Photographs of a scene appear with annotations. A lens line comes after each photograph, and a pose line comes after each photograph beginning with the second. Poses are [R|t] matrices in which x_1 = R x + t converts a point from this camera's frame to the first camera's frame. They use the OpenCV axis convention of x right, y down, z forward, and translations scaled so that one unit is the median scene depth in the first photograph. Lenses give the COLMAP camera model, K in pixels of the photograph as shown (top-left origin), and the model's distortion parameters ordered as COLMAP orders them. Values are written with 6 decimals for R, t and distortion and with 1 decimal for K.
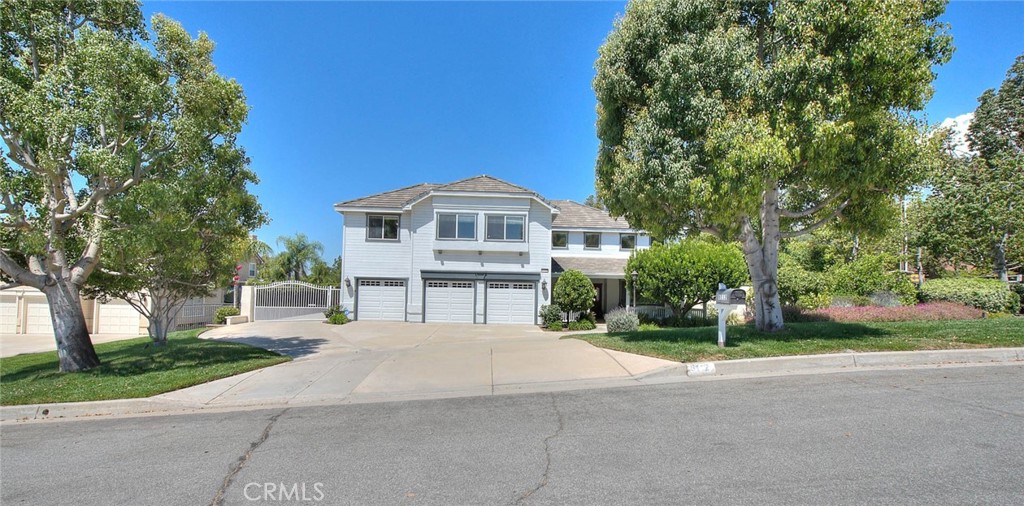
lens RADIAL K [[371.0, 0, 512.0], [0, 371.0, 253.0], [0, 0, 1]] dist [0.000704, 0.000006]
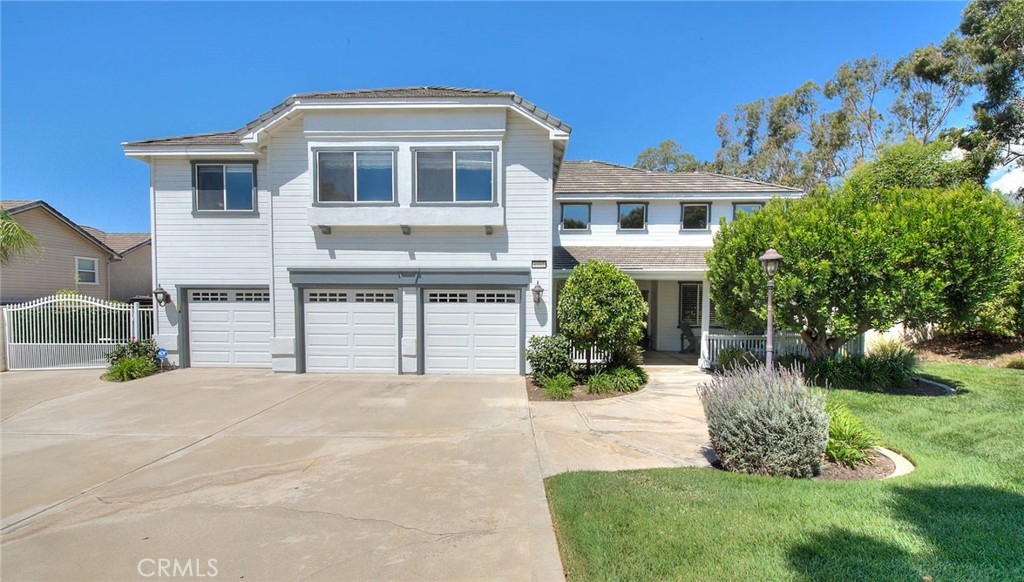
lens RADIAL K [[431.7, 0, 512.0], [0, 431.7, 291.0], [0, 0, 1]] dist [-0.000790, -0.000061]
pose [[0.999036, -0.018216, -0.039939, 0.074533], [0.021157, 0.996997, 0.074497, 0.038796], [0.038462, -0.075270, 0.996421, 0.432593]]
